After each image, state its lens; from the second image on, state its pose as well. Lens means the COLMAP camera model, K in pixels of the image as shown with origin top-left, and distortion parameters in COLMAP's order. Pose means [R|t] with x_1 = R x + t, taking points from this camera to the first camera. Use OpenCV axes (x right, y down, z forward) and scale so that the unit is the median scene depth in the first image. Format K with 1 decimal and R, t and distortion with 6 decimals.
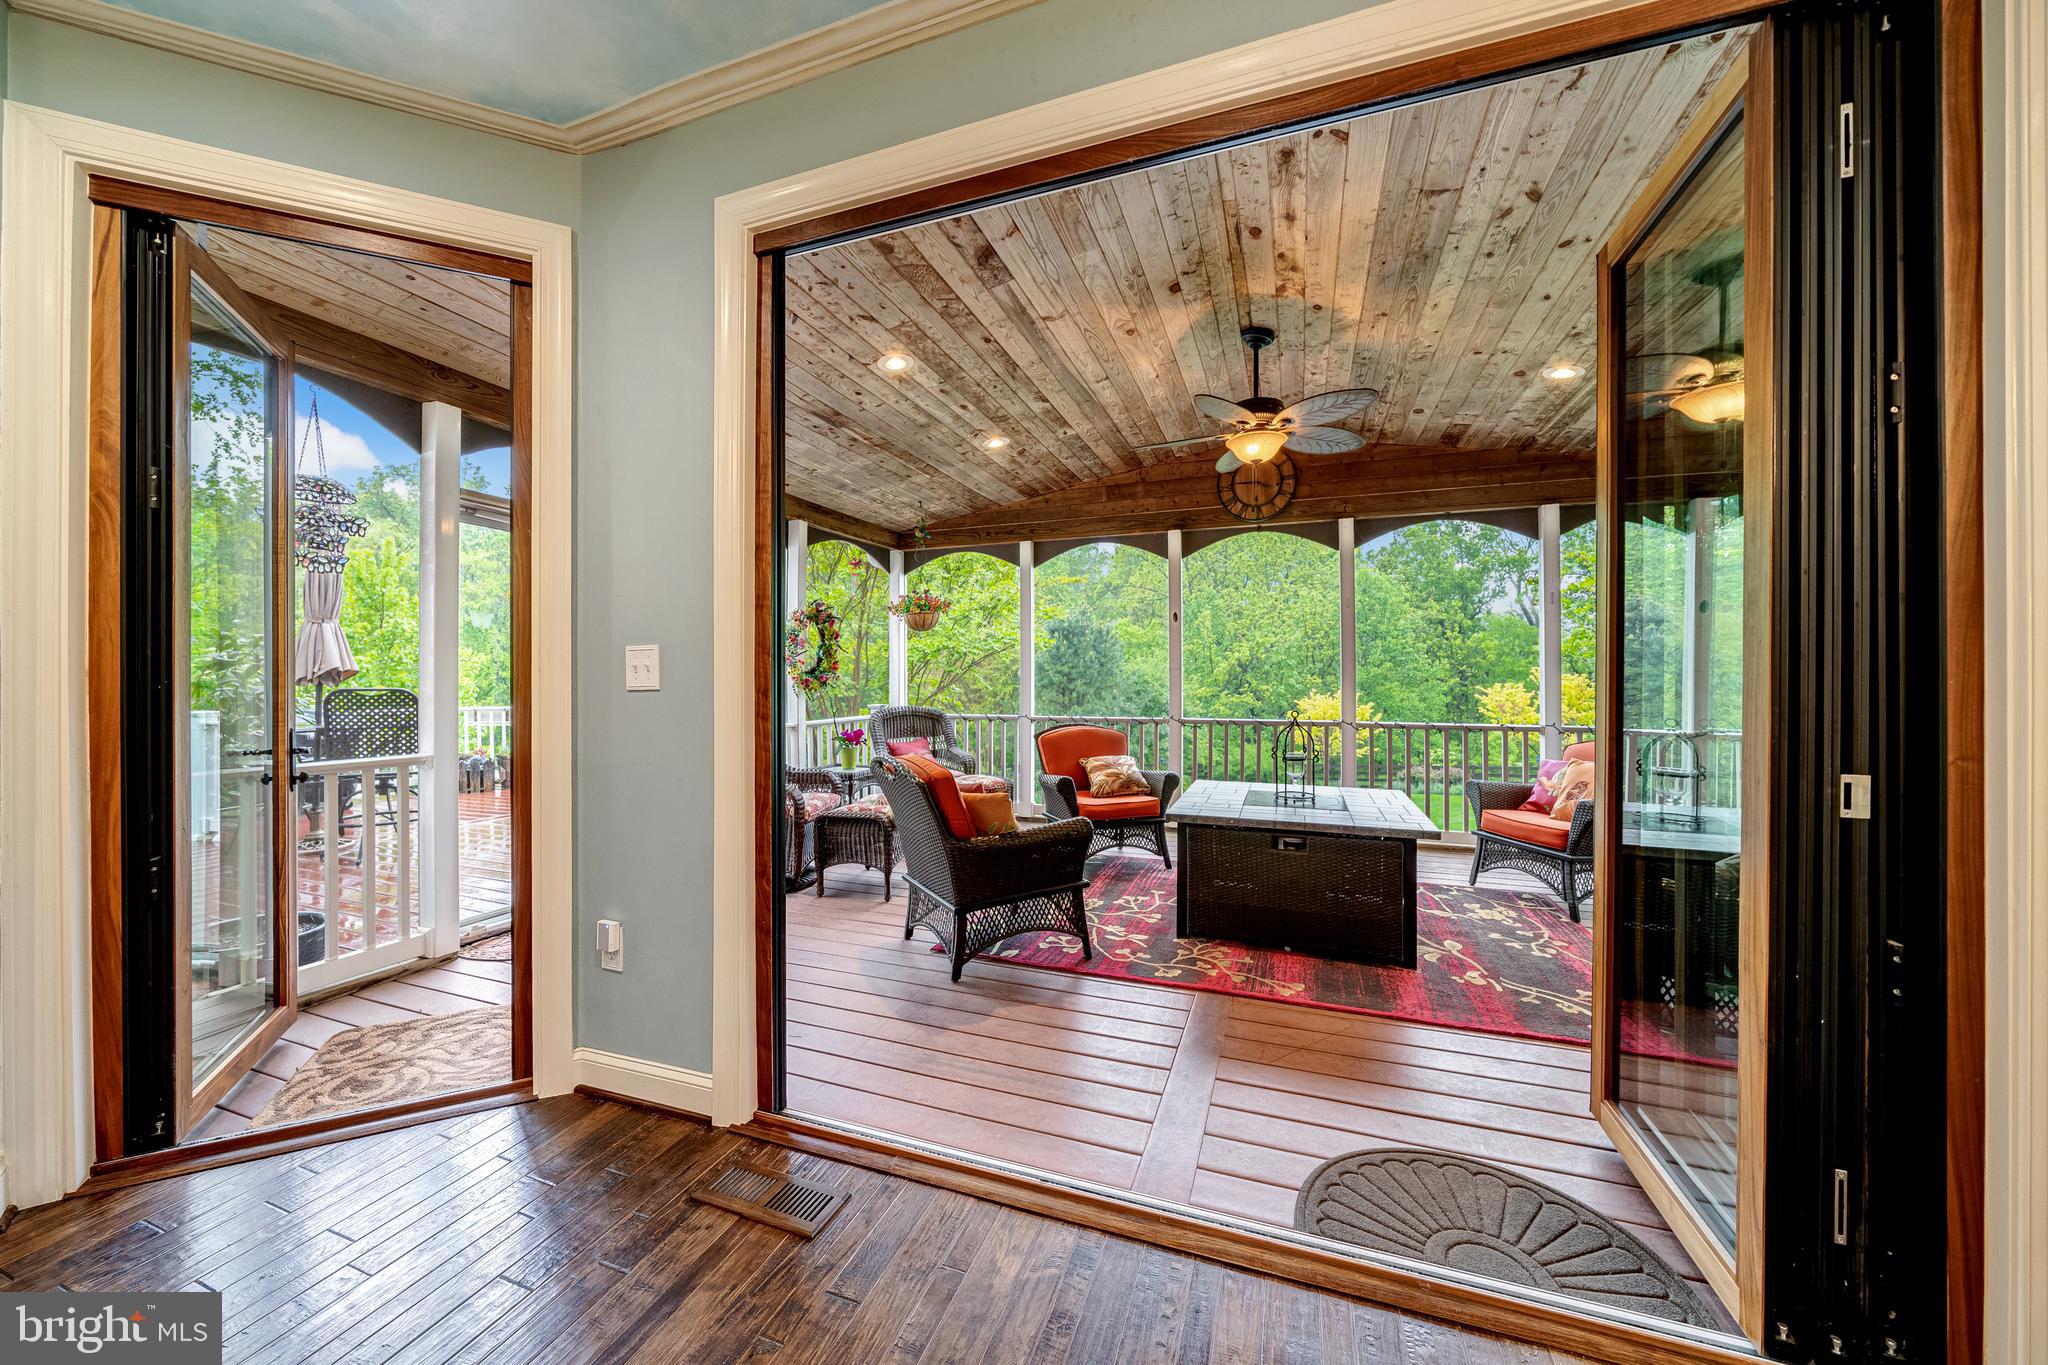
lens RADIAL K [[699.5, 0, 1029.7], [0, 699.5, 678.2], [0, 0, 1]] dist [-0.009065, -0.000110]
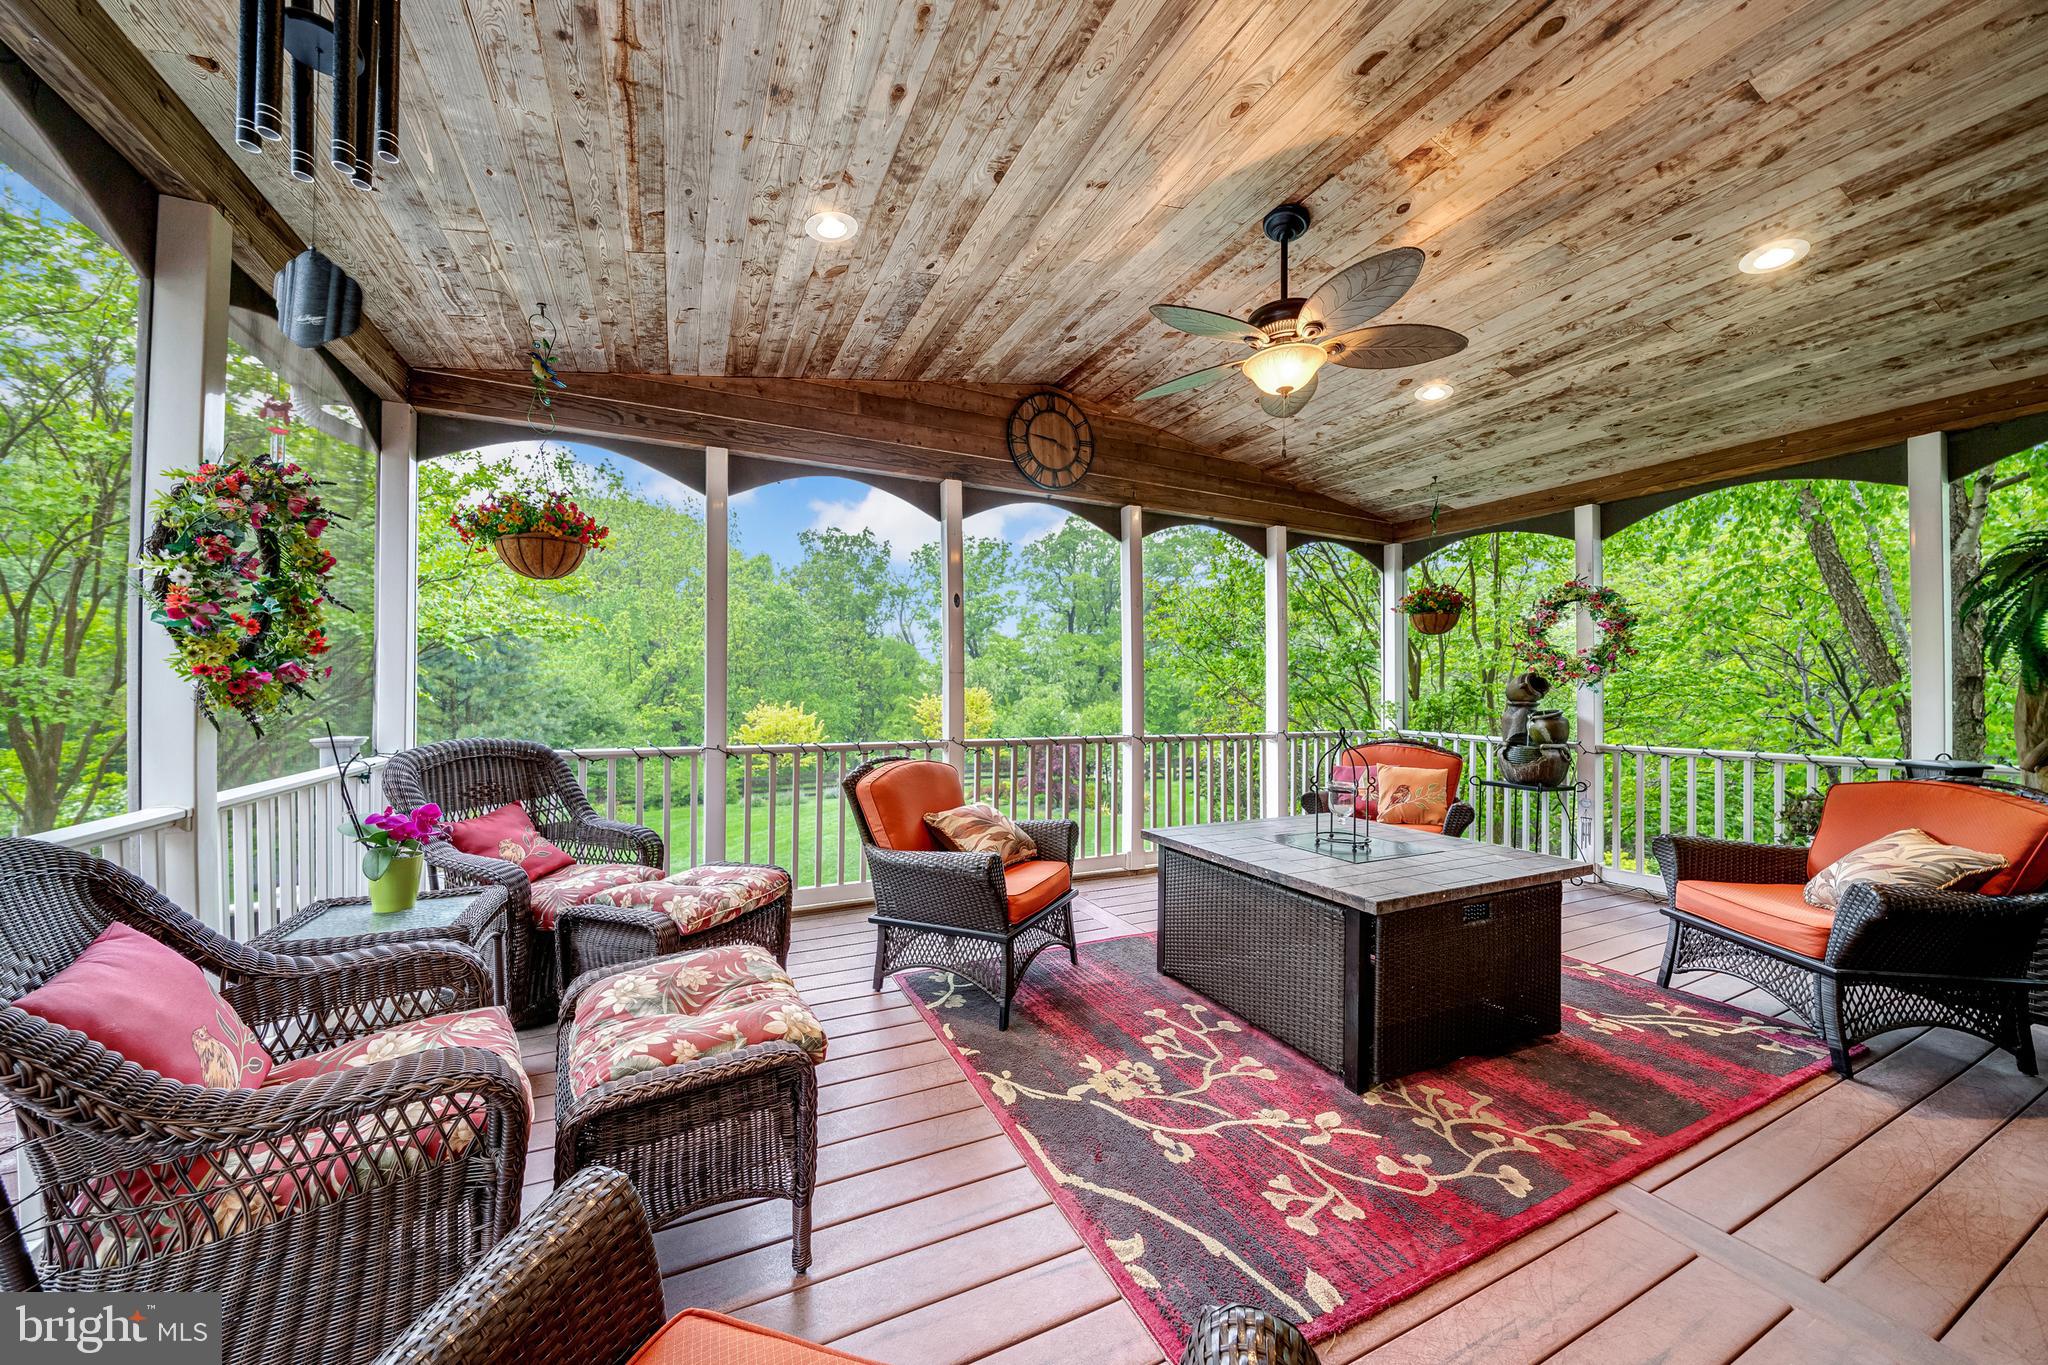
lens RADIAL K [[699.5, 0, 1002.8], [0, 699.5, 689.8], [0, 0, 1]] dist [-0.009065, -0.000110]
pose [[0.715046, 0.005587, 0.699055, -0.310284], [-0.006513, 0.999978, -0.001329, 0.007067], [-0.699047, -0.003603, 0.715067, 0.529319]]
